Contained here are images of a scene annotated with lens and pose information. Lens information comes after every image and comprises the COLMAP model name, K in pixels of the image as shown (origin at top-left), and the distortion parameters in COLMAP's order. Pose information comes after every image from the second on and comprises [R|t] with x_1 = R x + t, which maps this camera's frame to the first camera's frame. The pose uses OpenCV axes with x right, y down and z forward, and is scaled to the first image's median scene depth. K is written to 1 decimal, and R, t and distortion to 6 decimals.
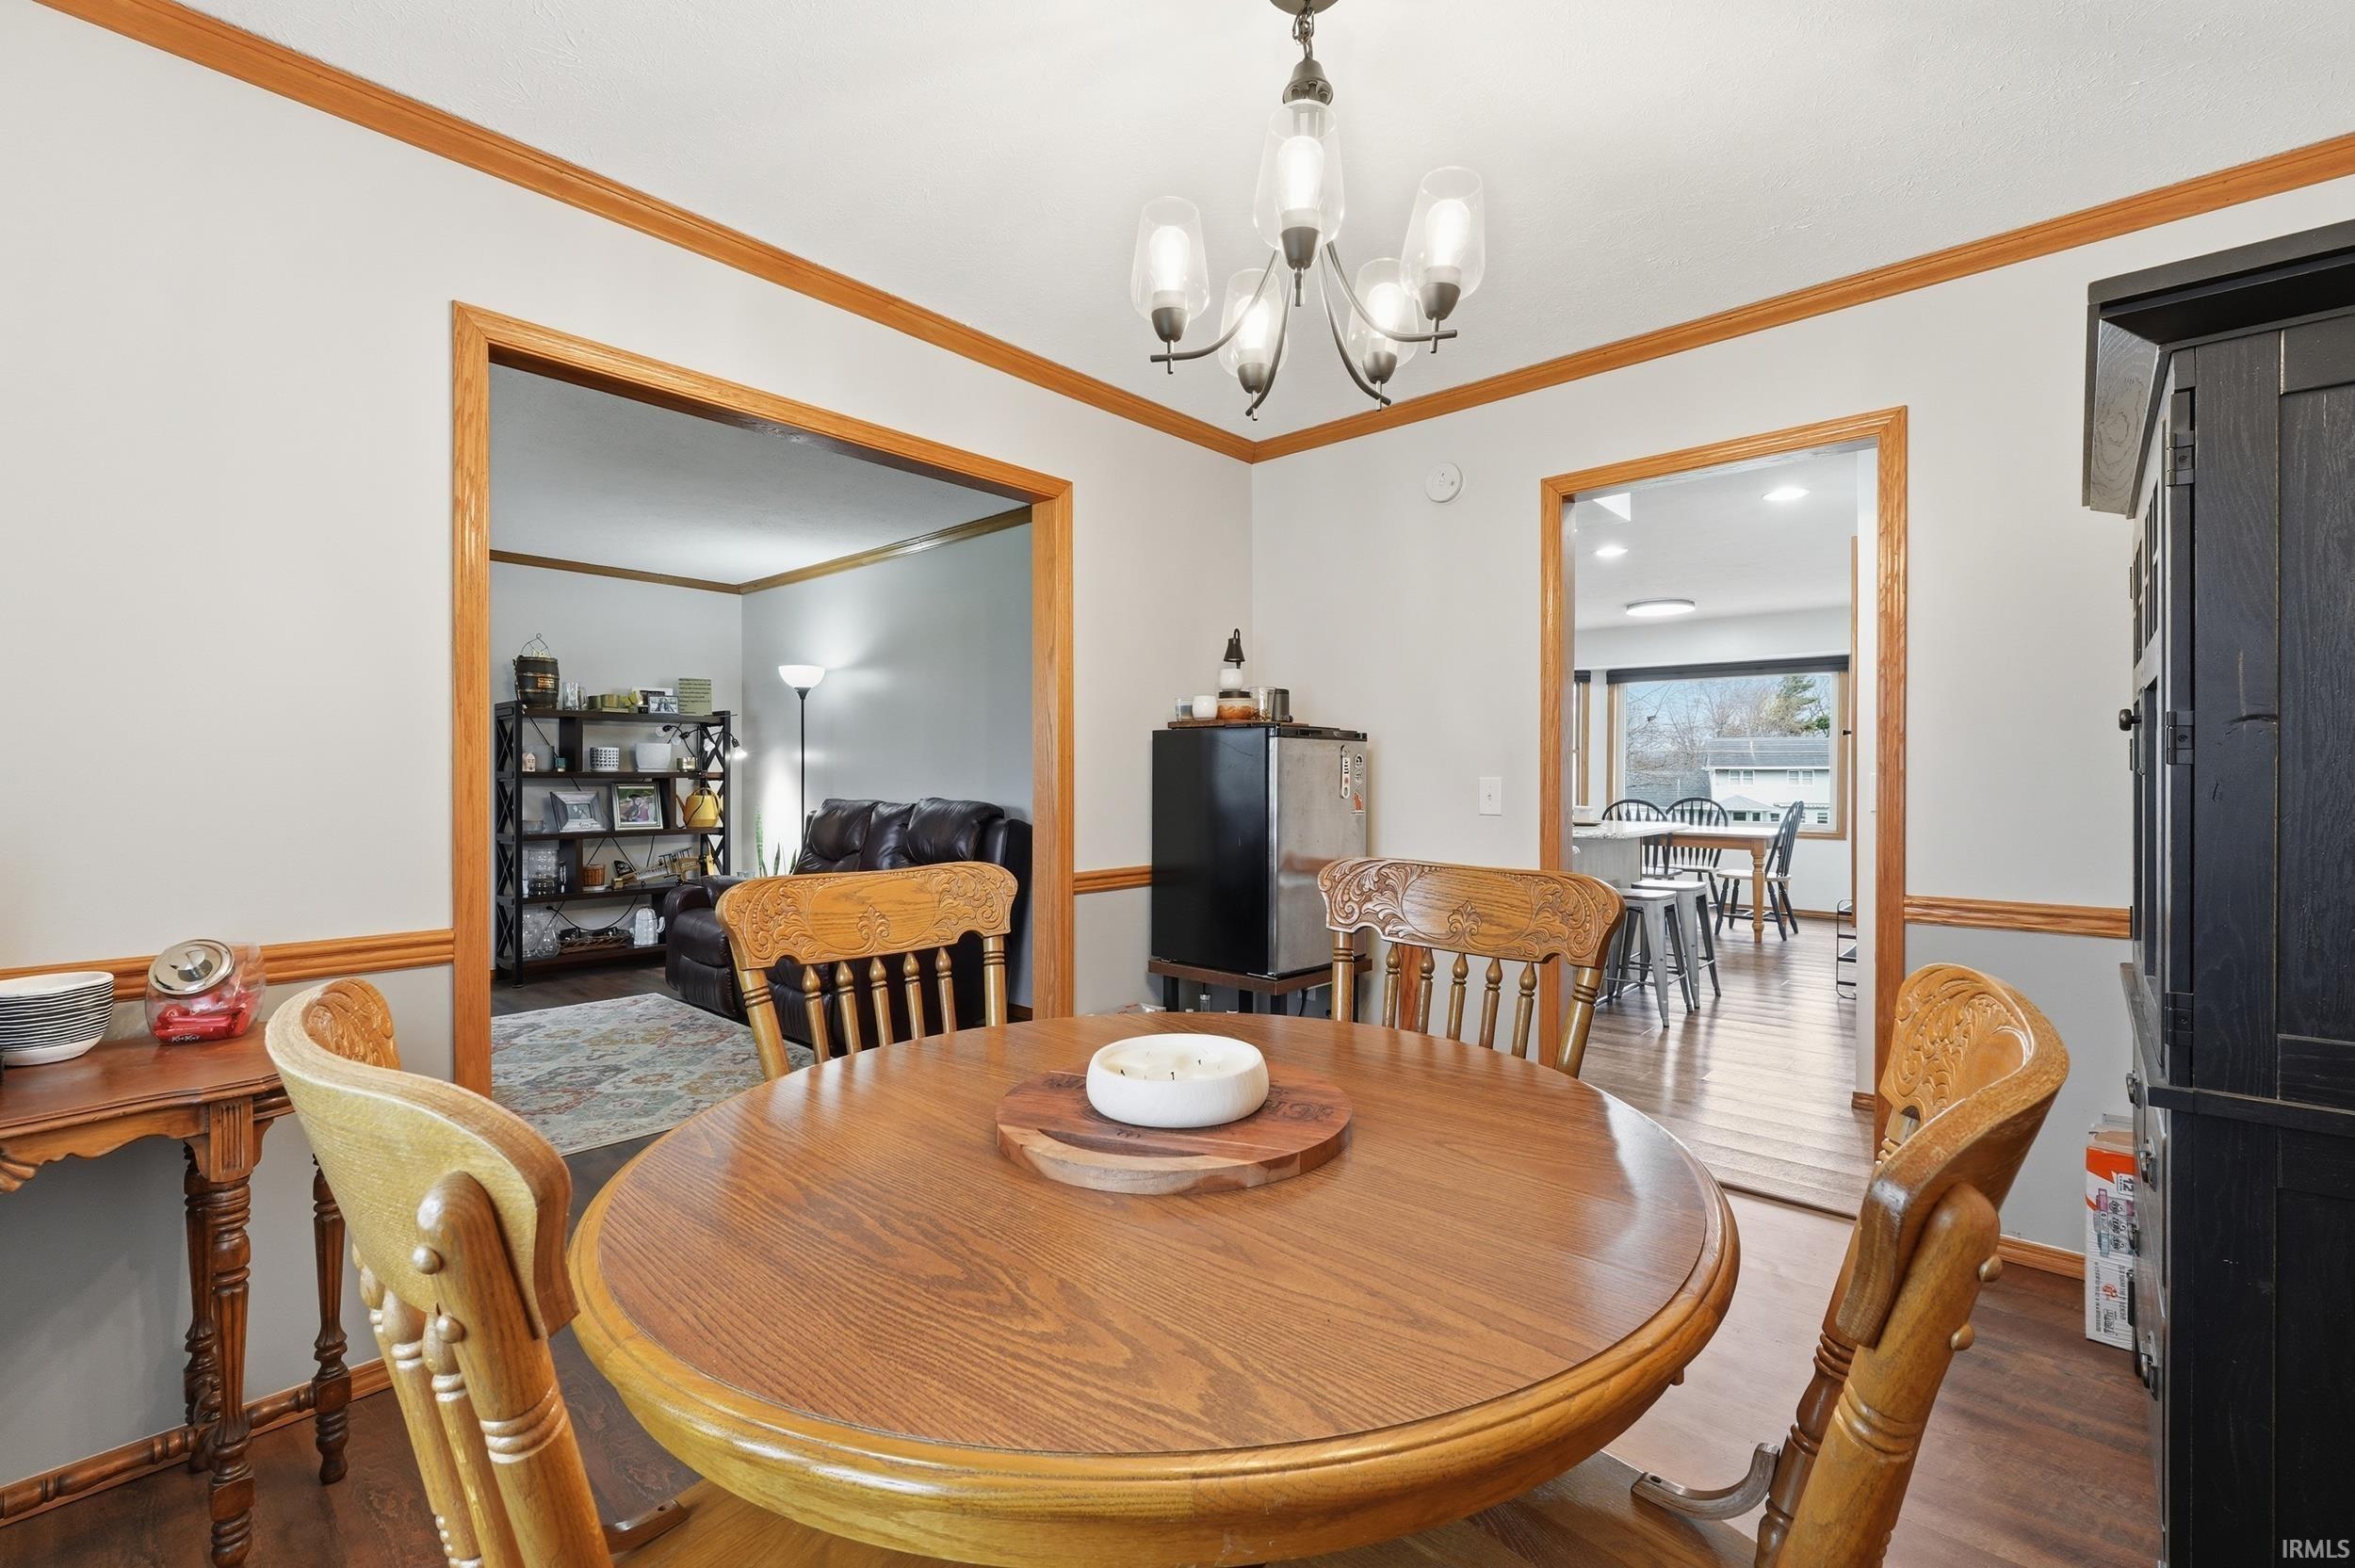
lens RADIAL K [[1003.2, 0, 1177.5], [0, 1003.2, 778.3], [0, 0, 1]] dist [-0.003146, -0.000177]
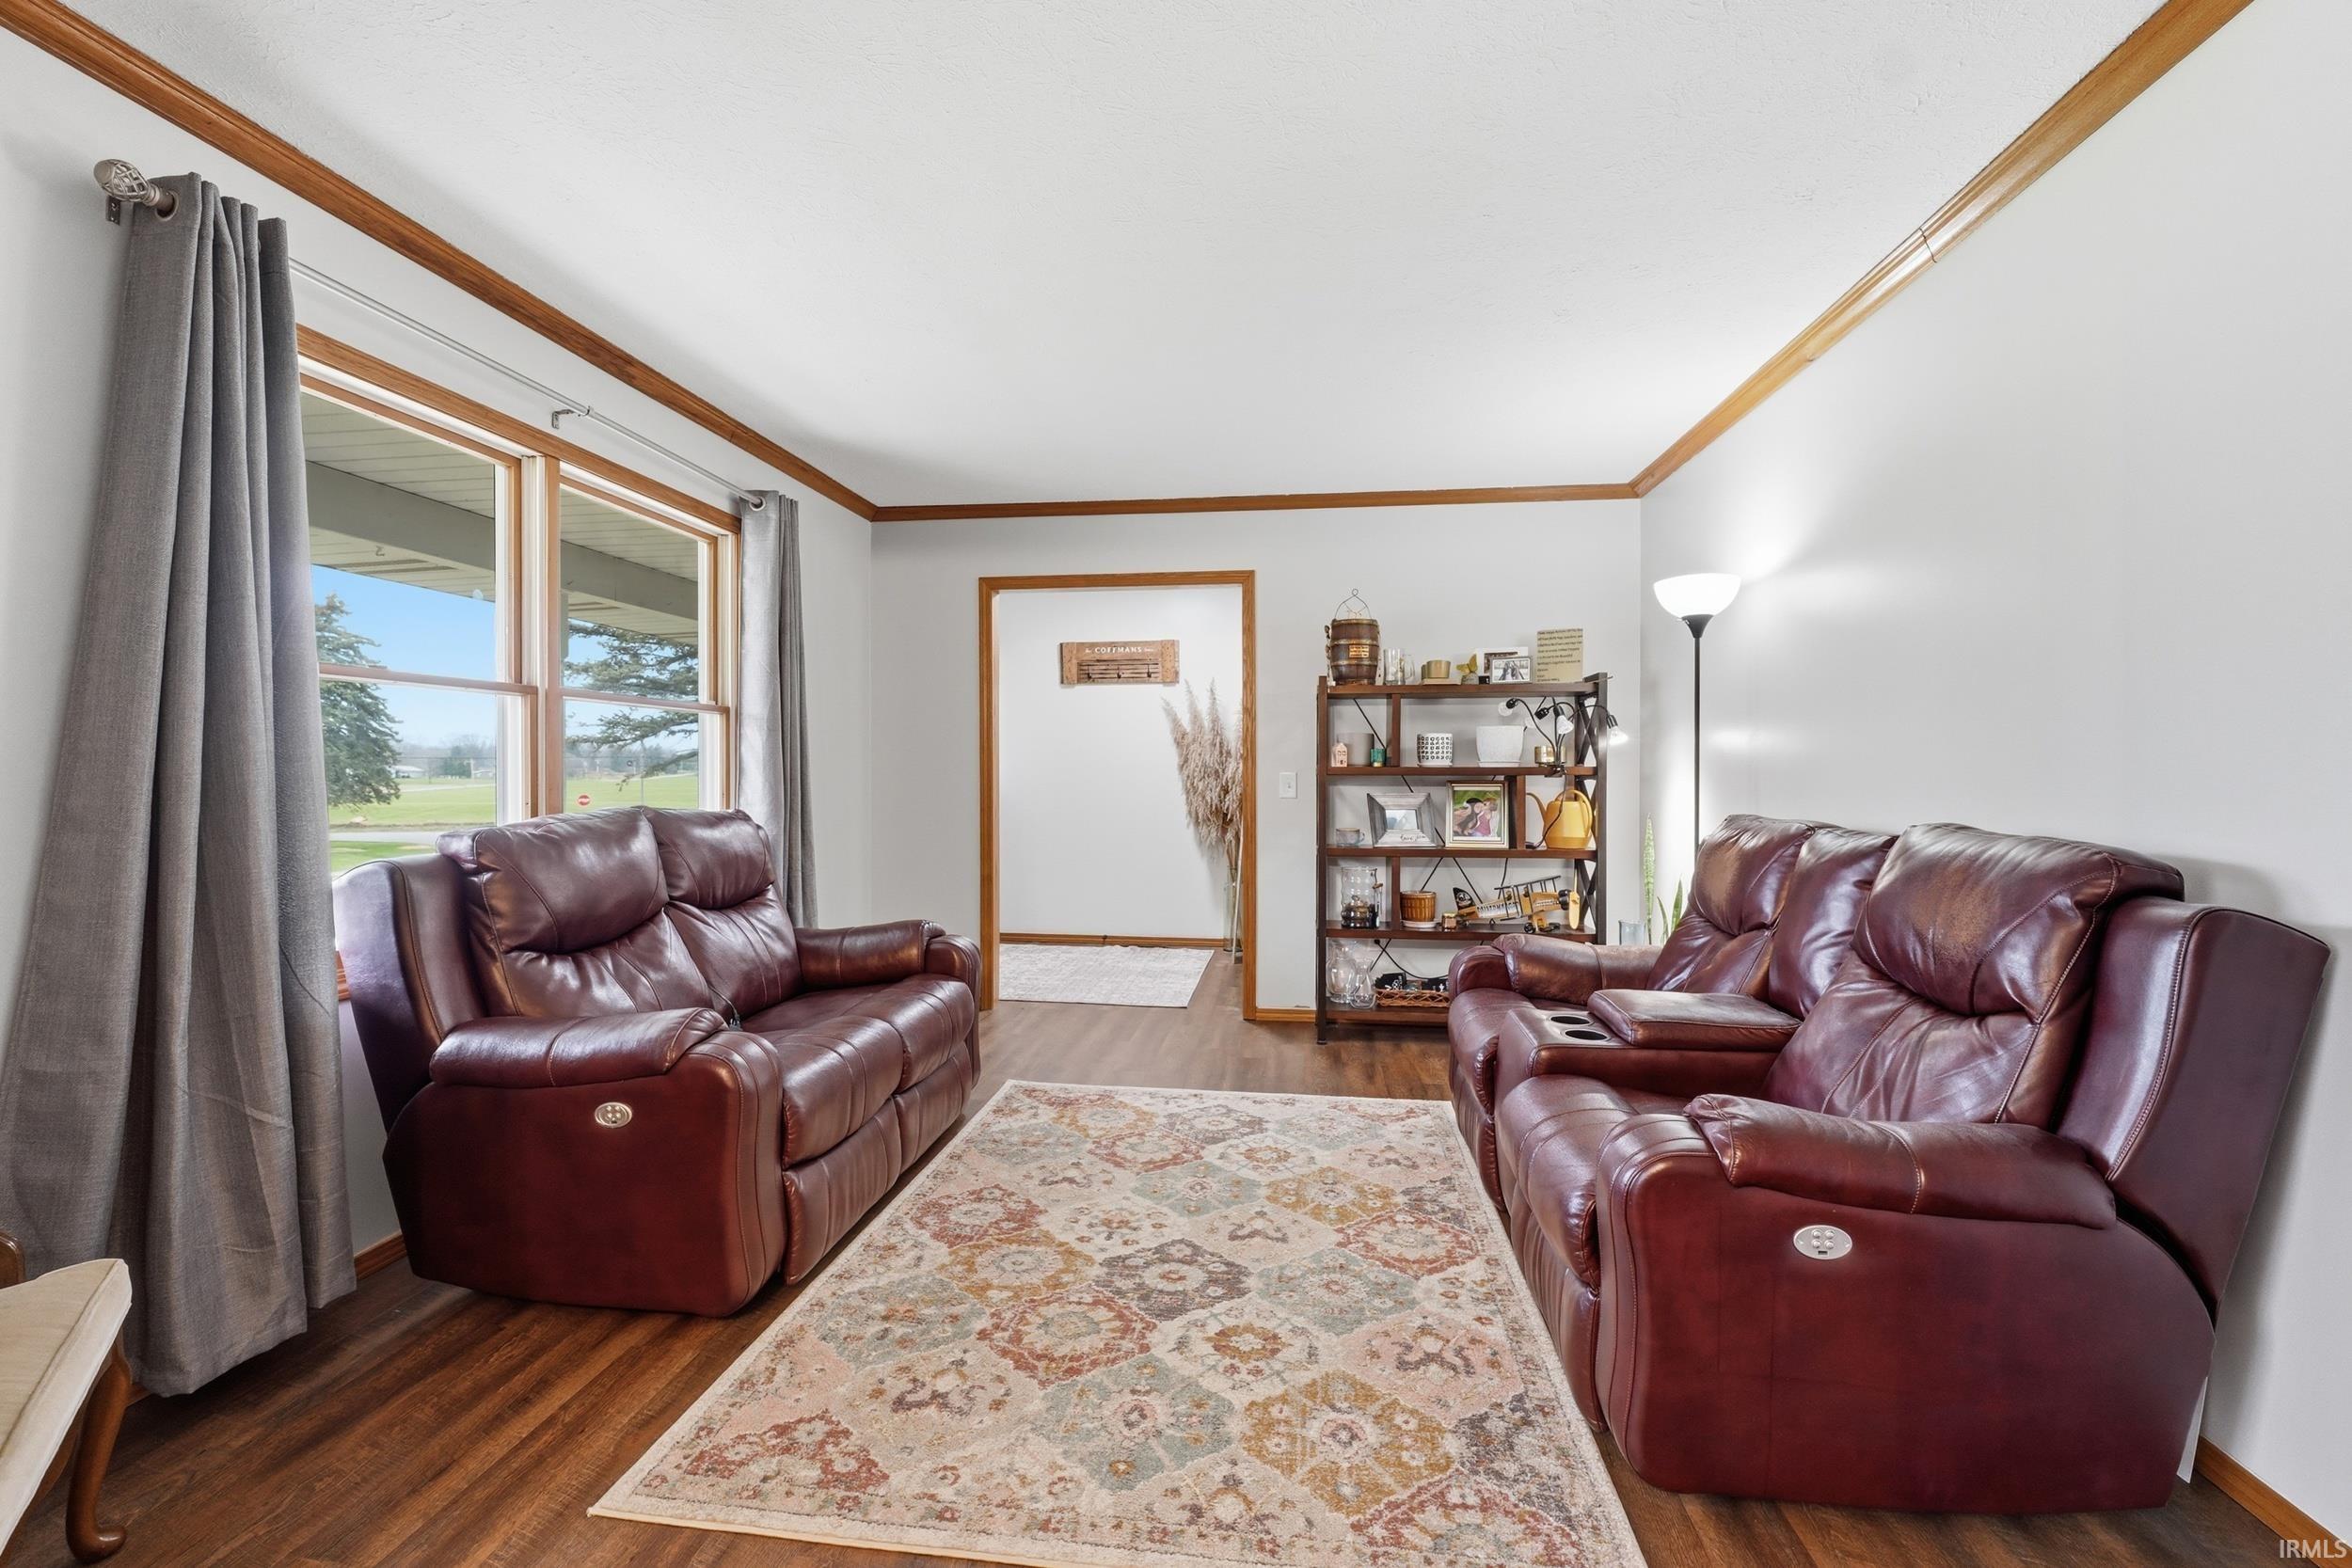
lens RADIAL K [[1002.0, 0, 1179.7], [0, 1002.0, 779.7], [0, 0, 1]] dist [-0.003146, -0.000177]
pose [[0.565099, 0.002913, -0.825018, -0.071096], [-0.000424, 0.999995, 0.003240, 0.000822], [0.825023, -0.001481, 0.565097, 0.434808]]
